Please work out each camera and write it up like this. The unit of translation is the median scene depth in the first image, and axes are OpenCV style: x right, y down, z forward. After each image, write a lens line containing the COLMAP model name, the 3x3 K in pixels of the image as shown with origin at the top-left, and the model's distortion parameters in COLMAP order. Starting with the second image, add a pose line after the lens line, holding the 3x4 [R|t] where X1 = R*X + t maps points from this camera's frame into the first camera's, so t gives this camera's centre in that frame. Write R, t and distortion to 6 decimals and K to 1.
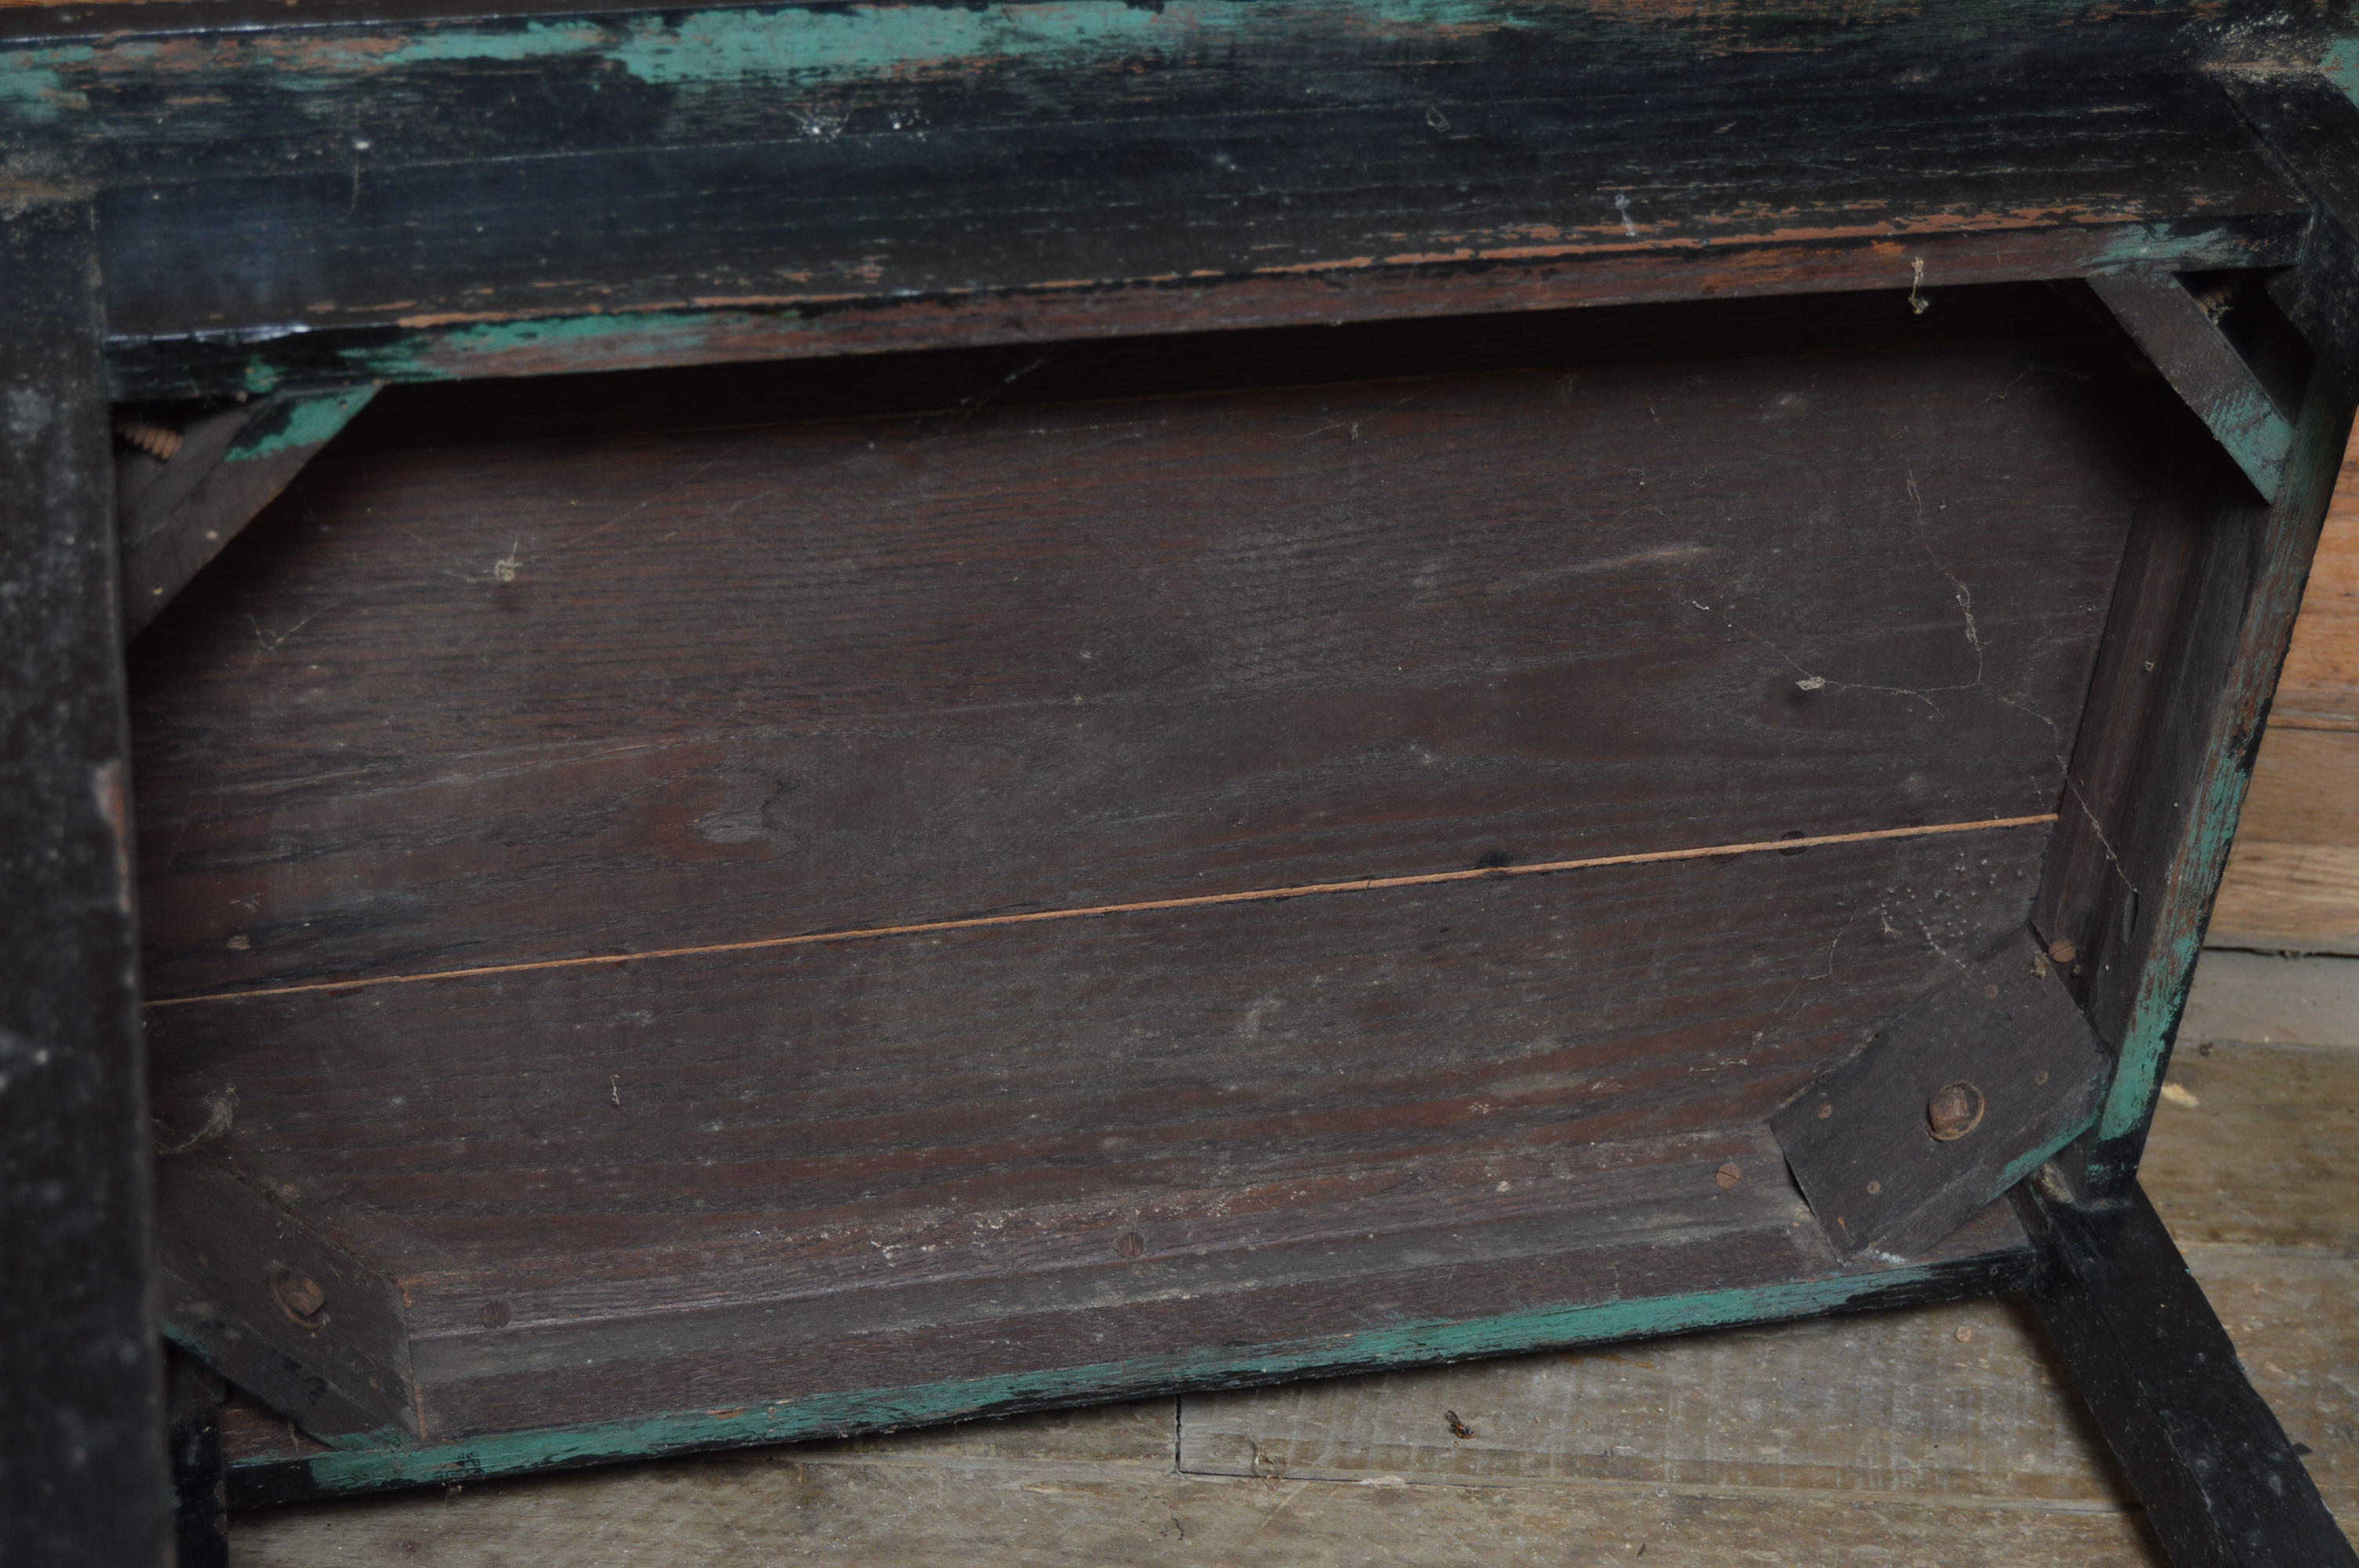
lens RADIAL K [[4131.4, 0, 1179.5], [0, 4131.4, 784.0], [0, 0, 1]] dist [0.008320, -0.193042]
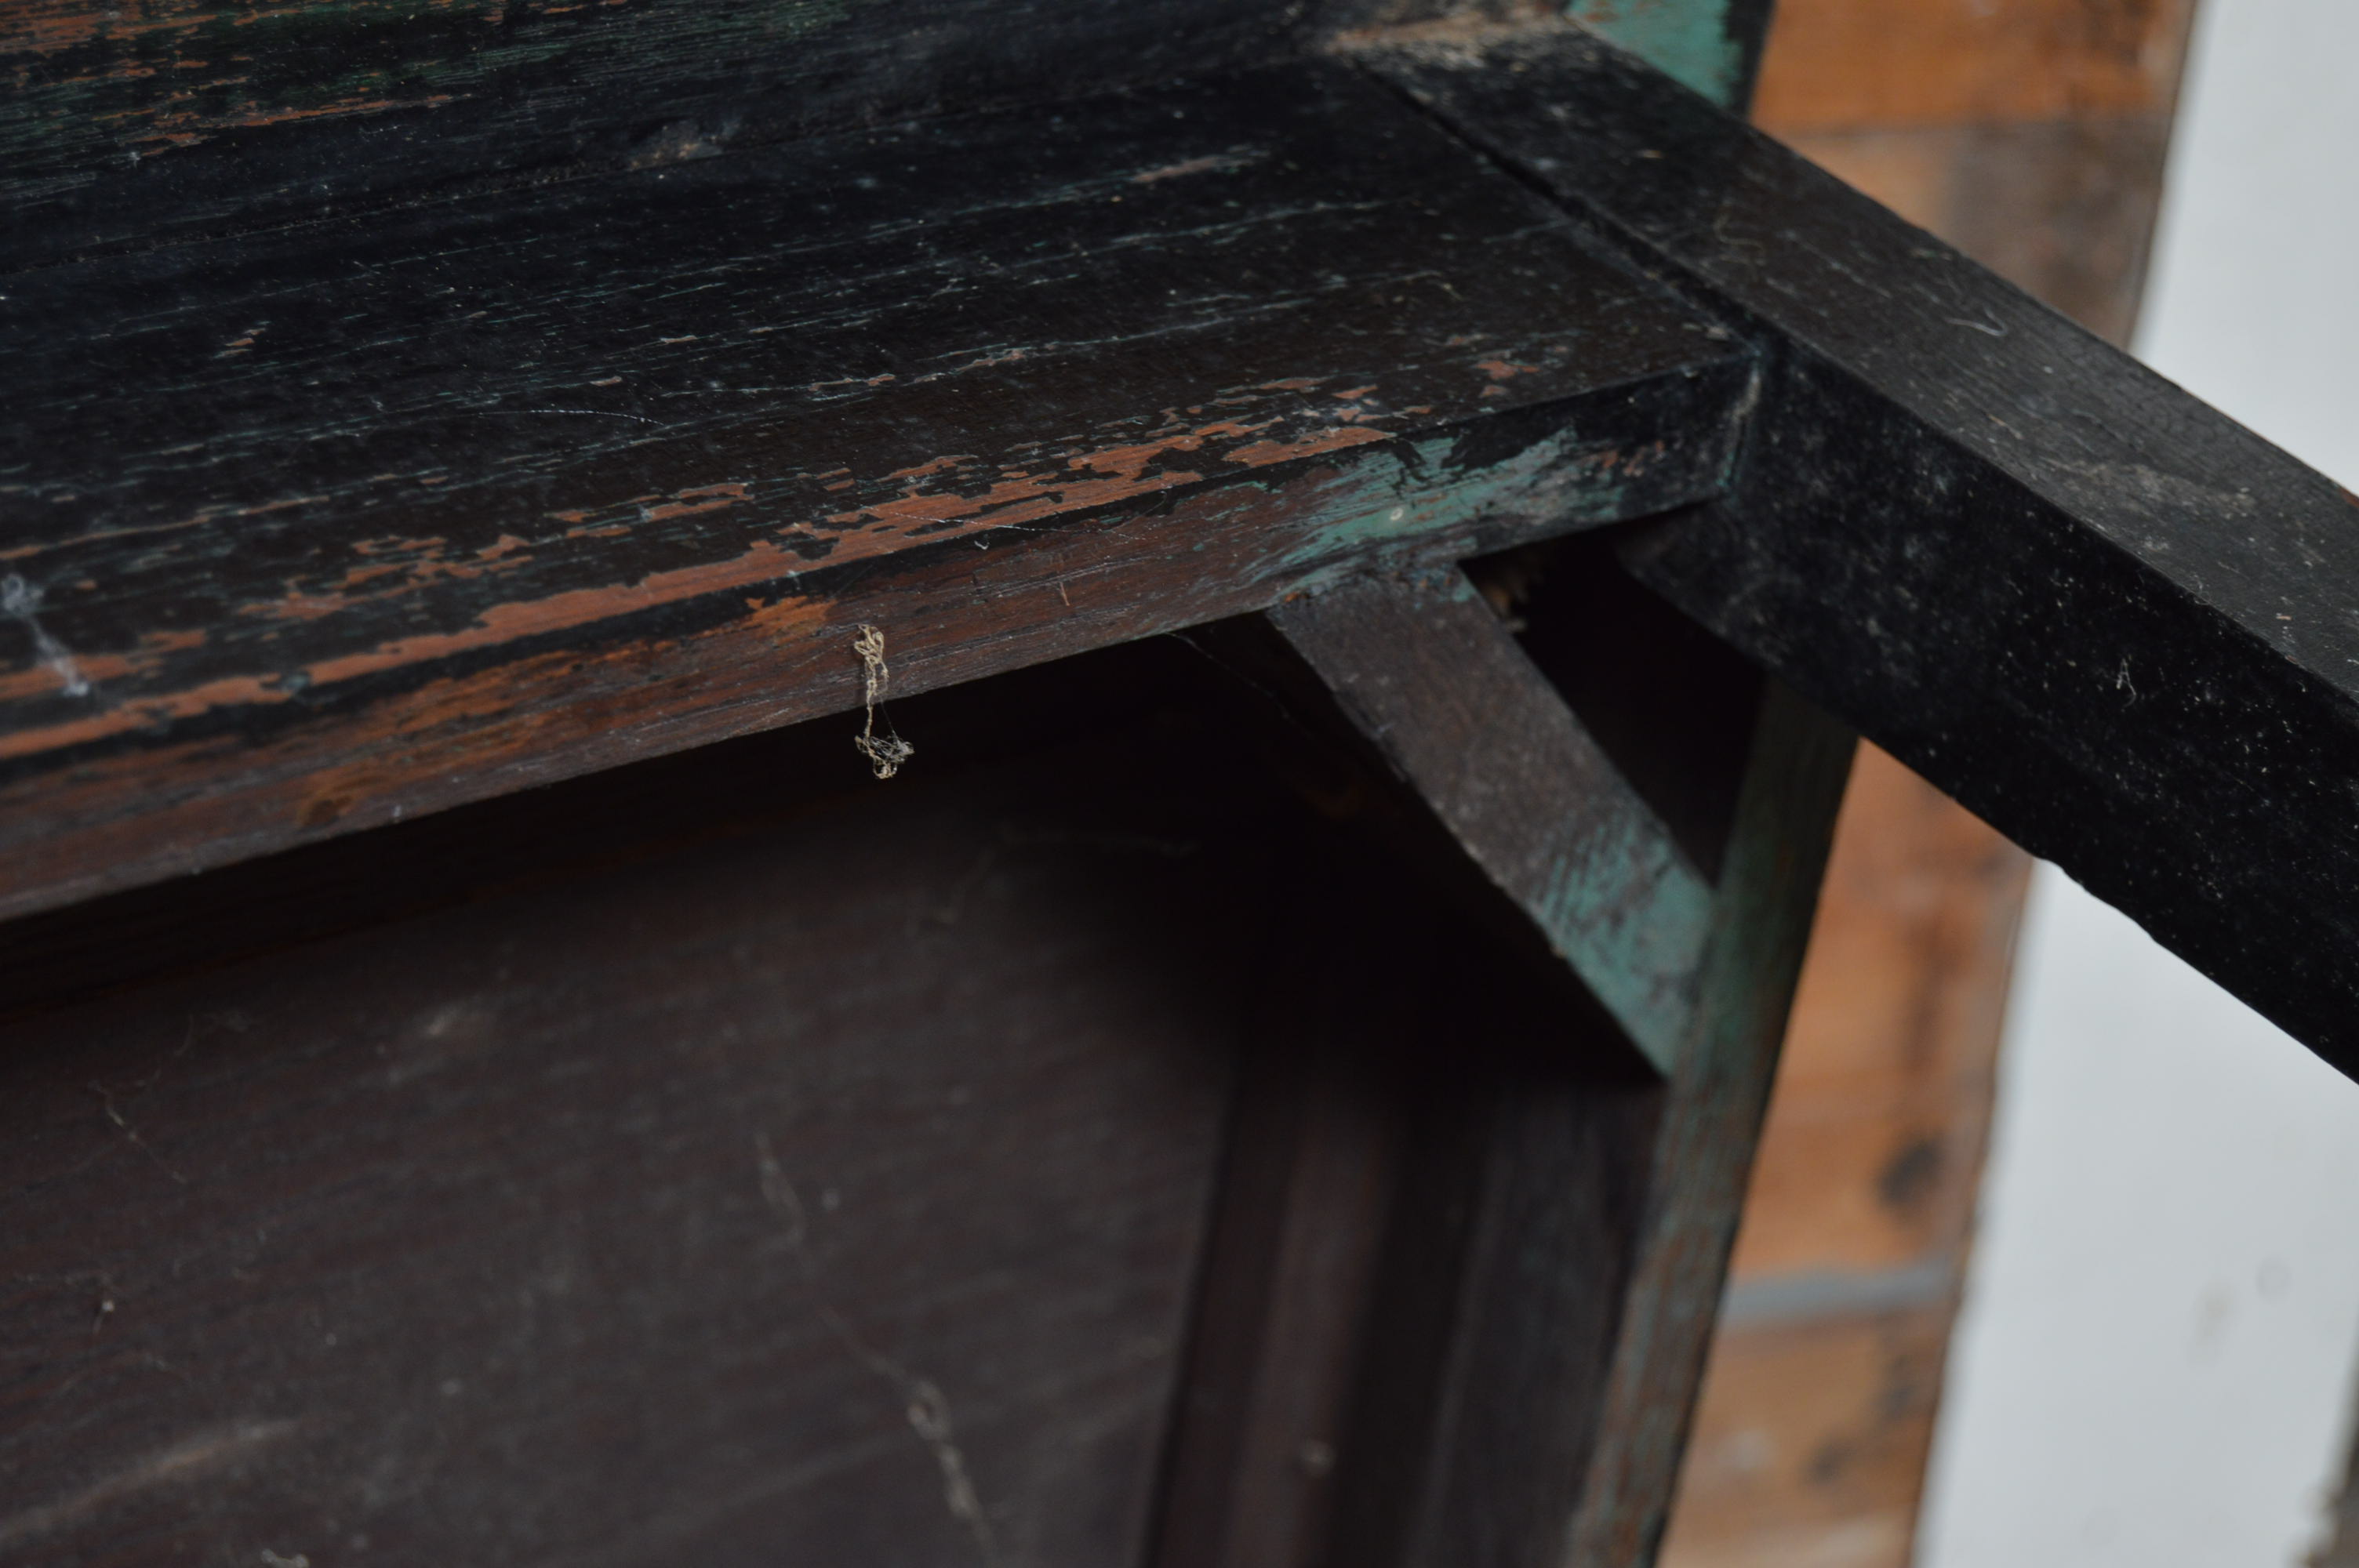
lens RADIAL K [[5321.7, 0, 1179.5], [0, 5321.7, 784.0], [0, 0, 1]] dist [0.009601, -0.388564]
pose [[0.910402, -0.159261, 0.381843, 0.025915], [0.187383, 0.981576, -0.037364, -0.090470], [-0.368857, 0.105567, 0.923472, 0.559269]]
